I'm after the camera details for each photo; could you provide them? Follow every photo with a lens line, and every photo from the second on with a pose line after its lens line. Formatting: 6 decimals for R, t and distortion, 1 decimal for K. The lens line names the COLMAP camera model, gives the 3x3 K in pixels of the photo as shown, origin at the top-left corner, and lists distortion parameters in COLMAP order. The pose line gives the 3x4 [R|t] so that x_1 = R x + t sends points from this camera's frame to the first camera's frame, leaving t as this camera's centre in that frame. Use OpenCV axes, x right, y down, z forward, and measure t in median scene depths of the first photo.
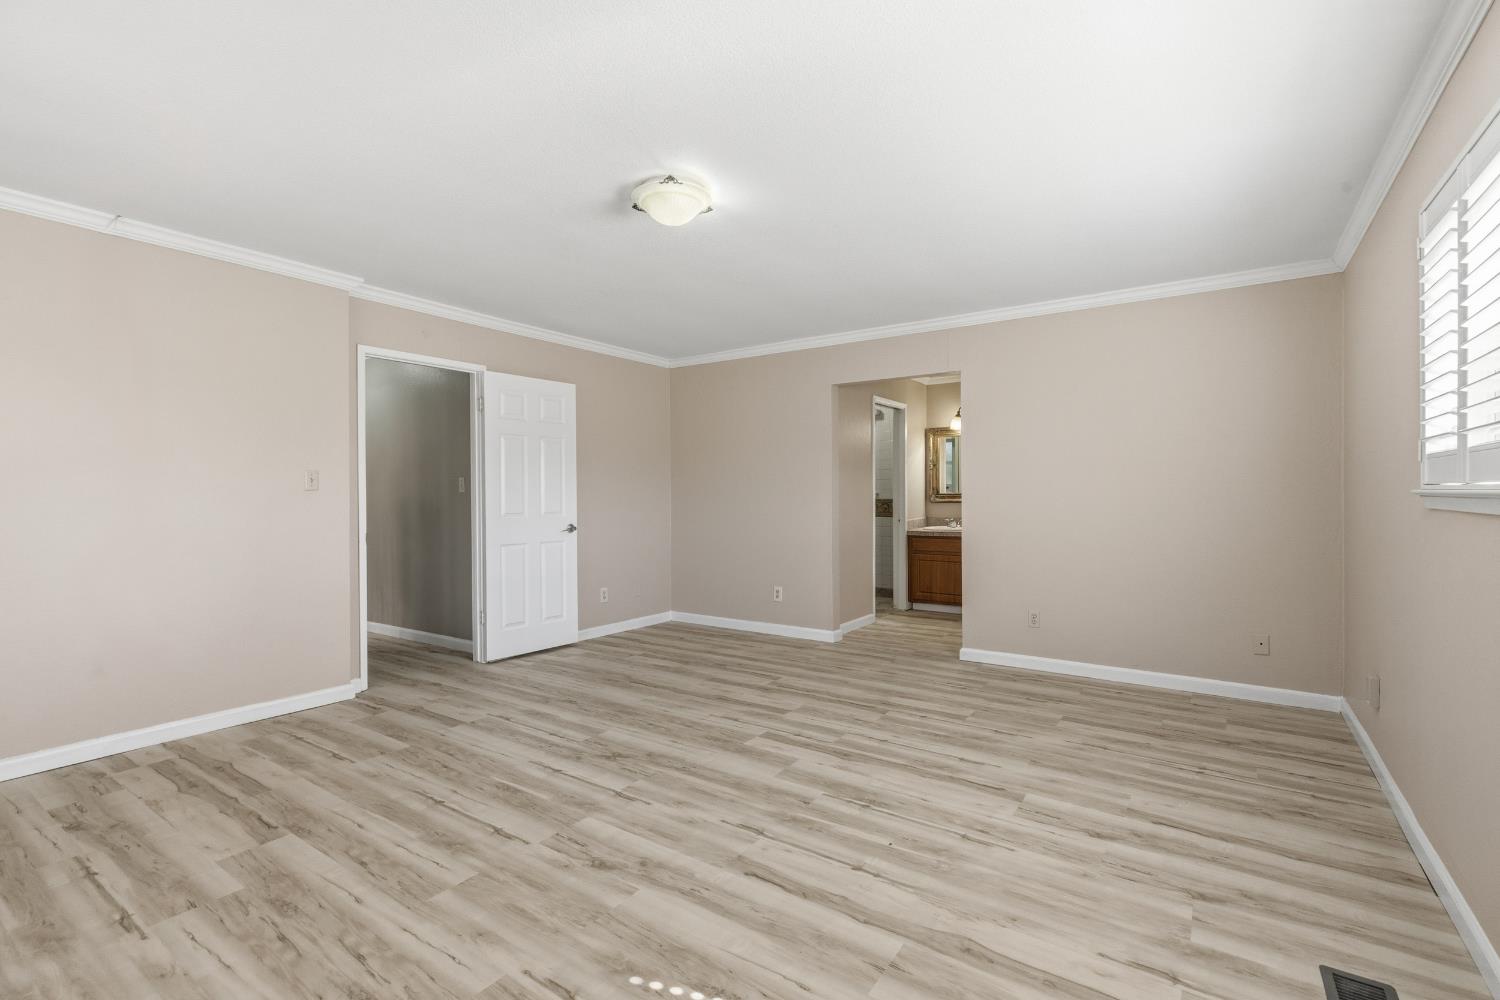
lens RADIAL K [[684.5, 0, 755.7], [0, 684.5, 494.9], [0, 0, 1]] dist [0.003563, -0.002365]
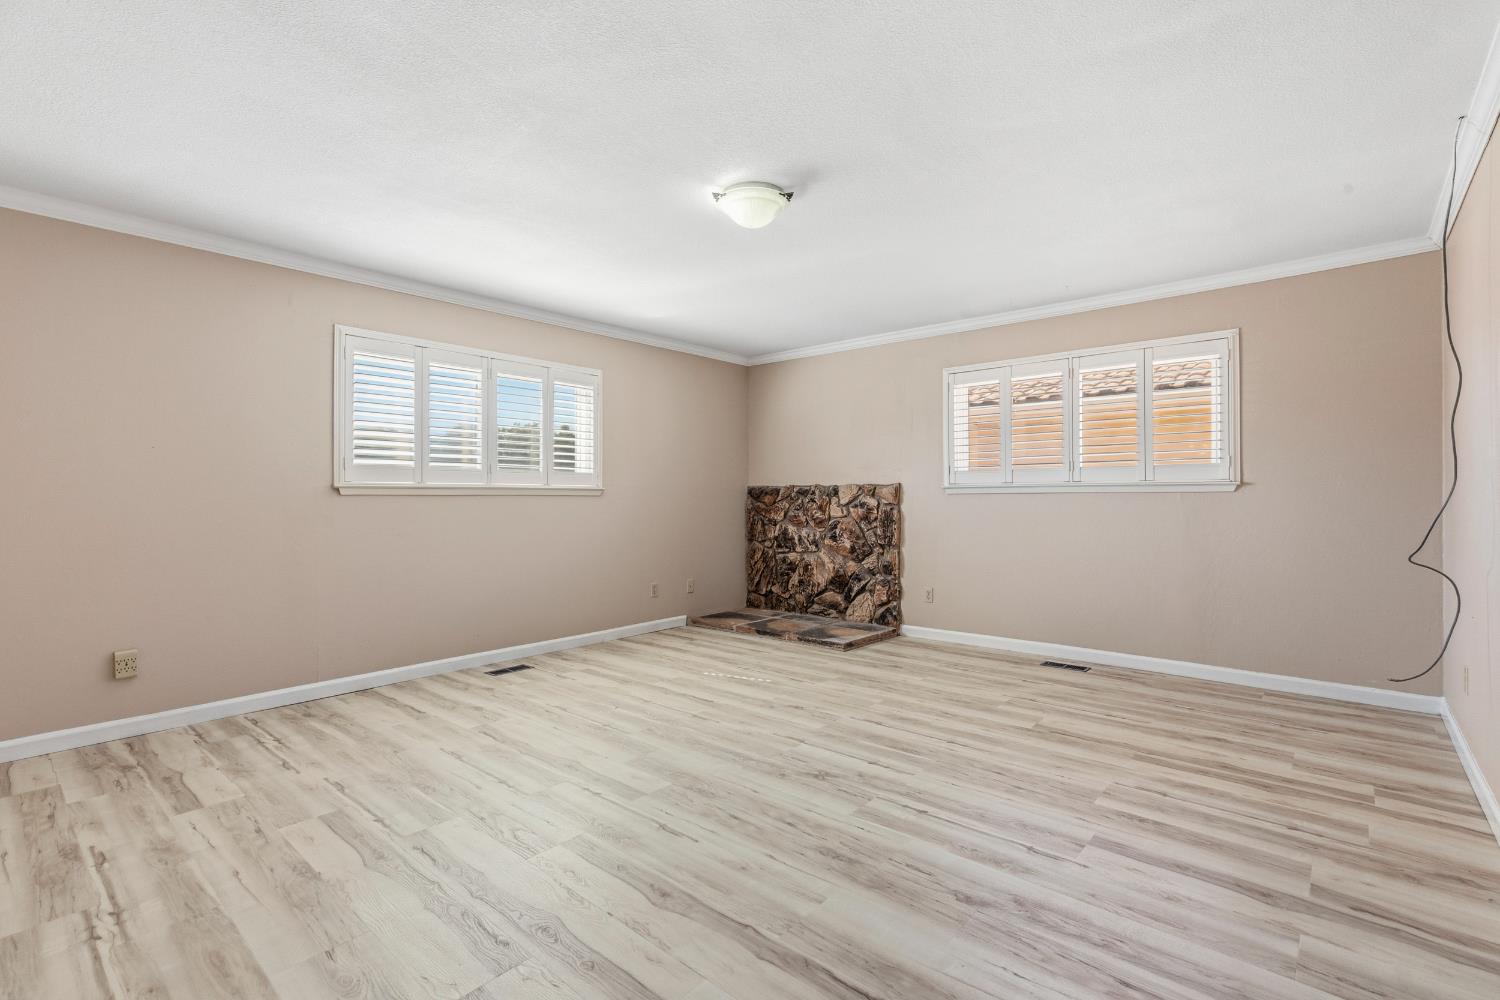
lens RADIAL K [[684.5, 0, 747.7], [0, 684.5, 493.3], [0, 0, 1]] dist [0.003563, -0.002365]
pose [[-0.992795, 0.005702, 0.119692, -0.221814], [0.005672, 0.999984, -0.000597, 0.015257], [-0.119693, 0.000087, -0.992811, 1.913351]]
